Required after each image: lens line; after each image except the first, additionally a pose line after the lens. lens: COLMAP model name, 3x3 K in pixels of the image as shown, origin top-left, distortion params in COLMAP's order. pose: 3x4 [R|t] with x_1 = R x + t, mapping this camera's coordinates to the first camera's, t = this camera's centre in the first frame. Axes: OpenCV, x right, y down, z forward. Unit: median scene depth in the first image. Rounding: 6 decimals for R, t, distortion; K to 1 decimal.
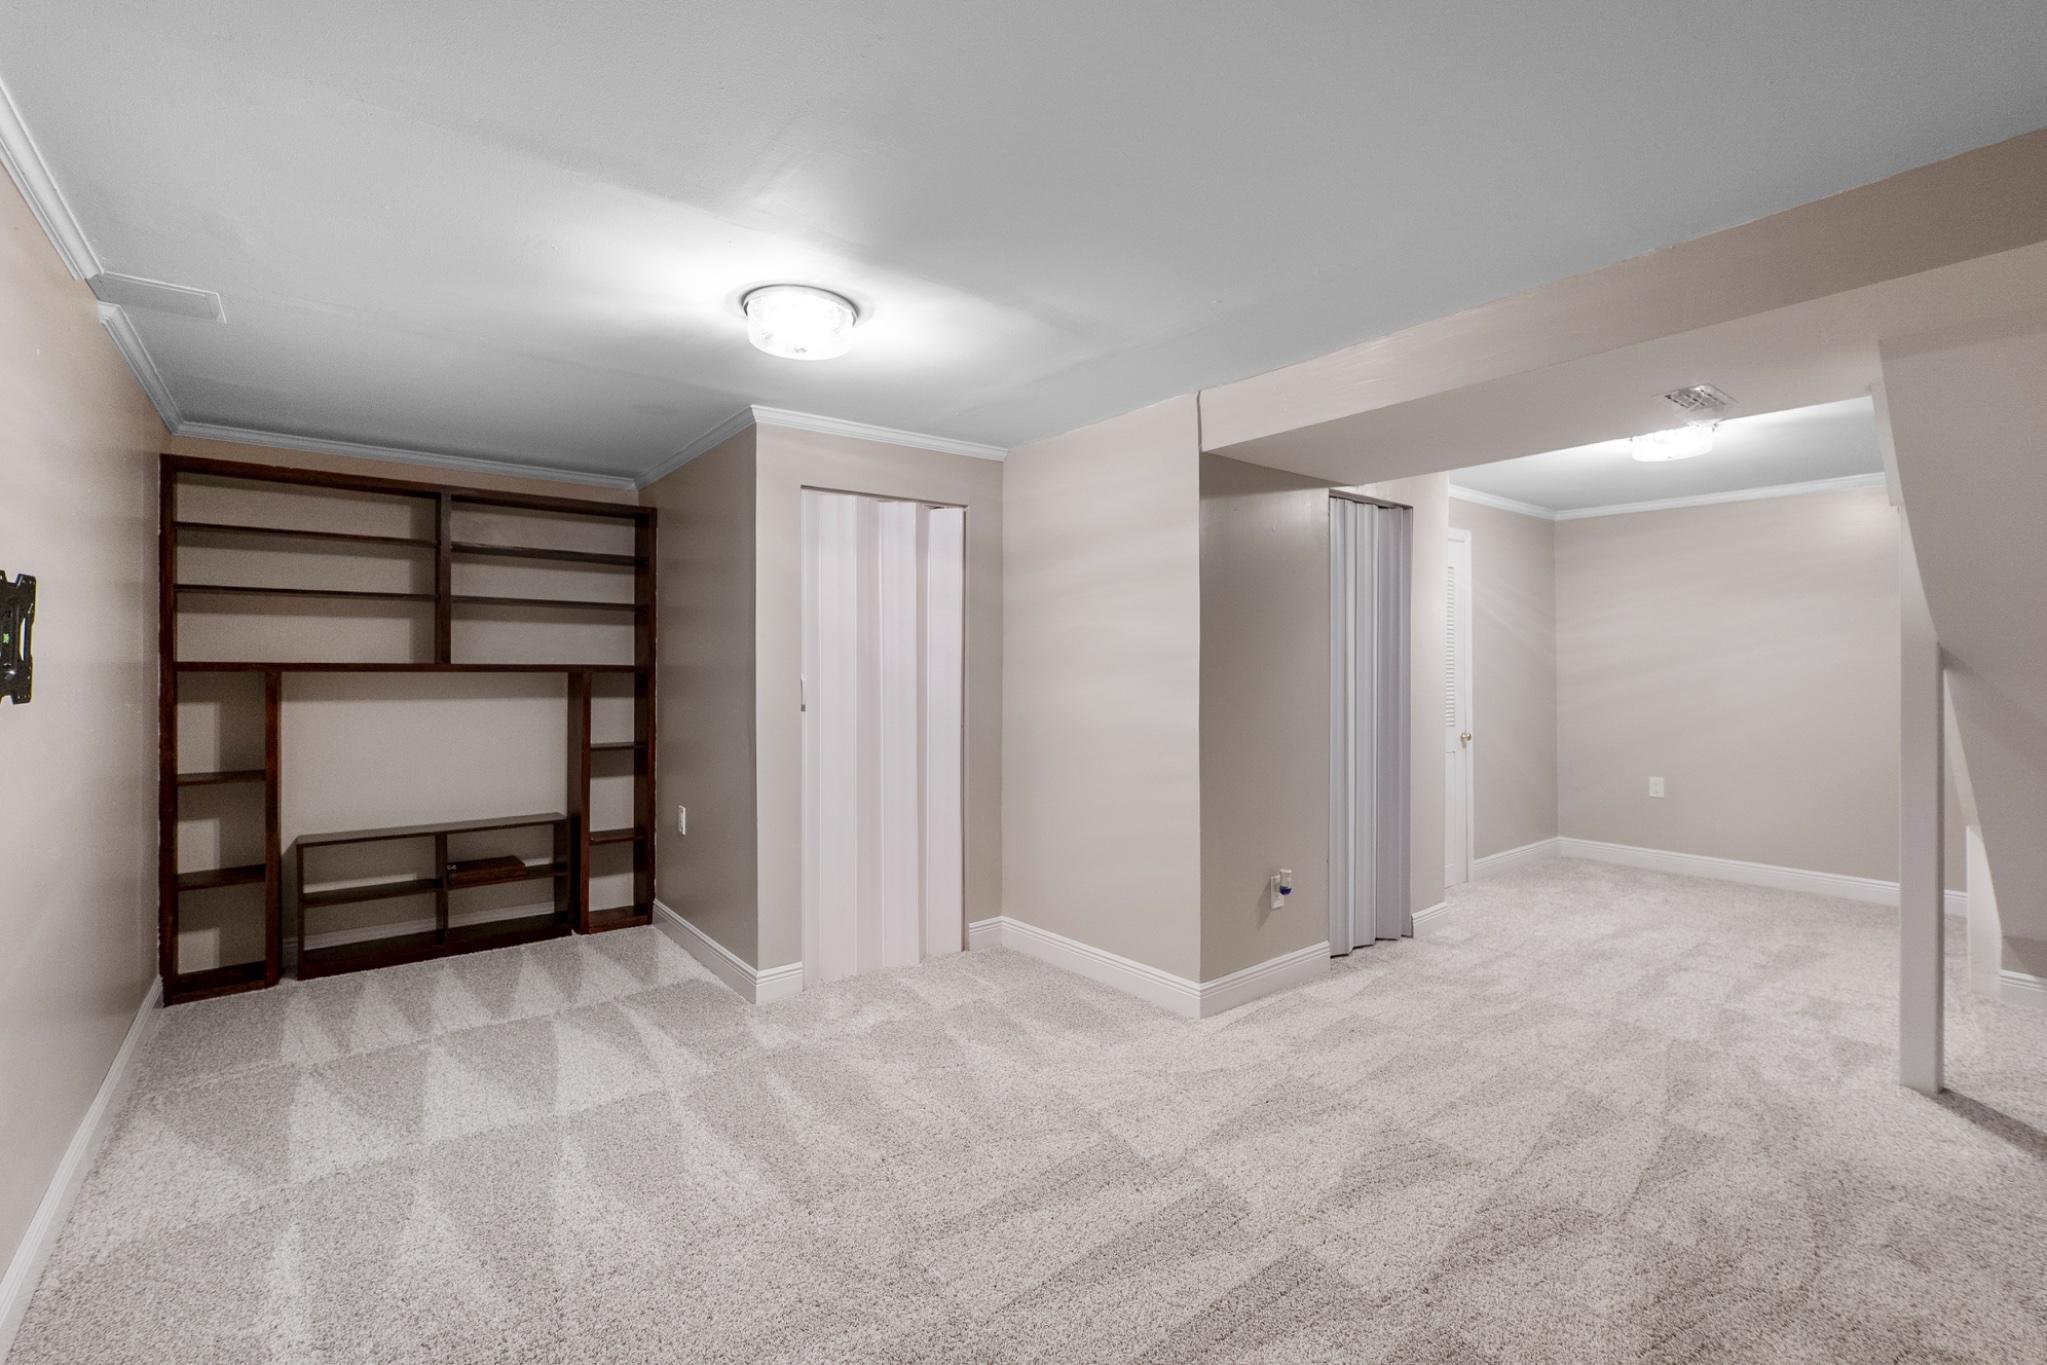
lens RADIAL K [[892.5, 0, 1024.1], [0, 892.5, 668.4], [0, 0, 1]] dist [0.004138, 0.000722]
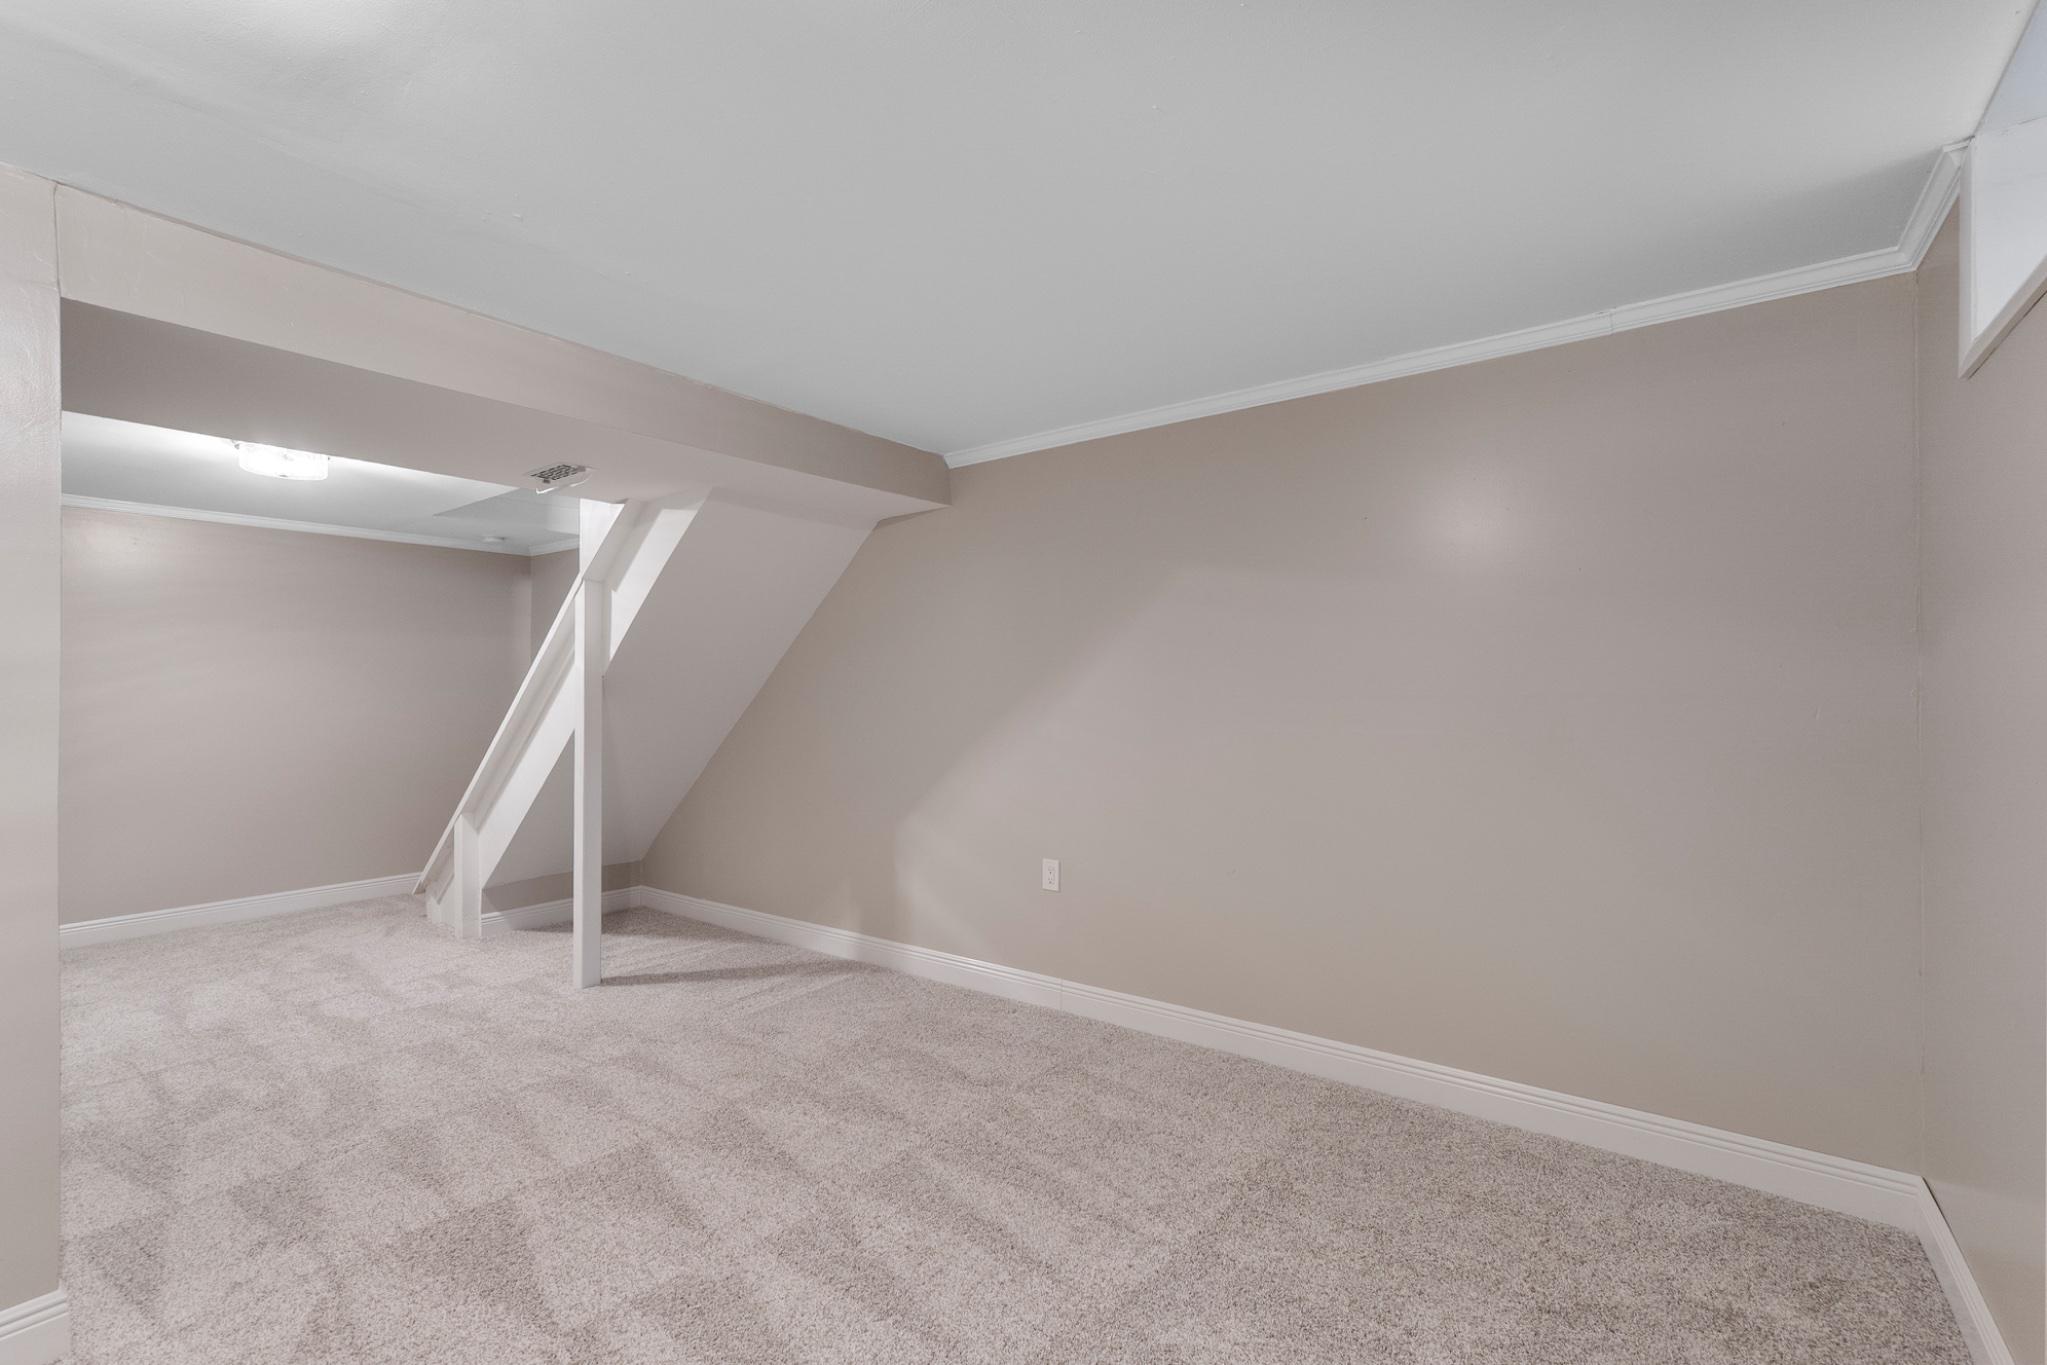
lens RADIAL K [[892.5, 0, 1024.1], [0, 892.5, 668.4], [0, 0, 1]] dist [0.004138, 0.000722]
pose [[-0.252197, 0.025796, 0.967332, -0.520348], [0.012585, 0.999648, -0.023377, 0.002485], [-0.967594, 0.006278, -0.252432, 0.622279]]
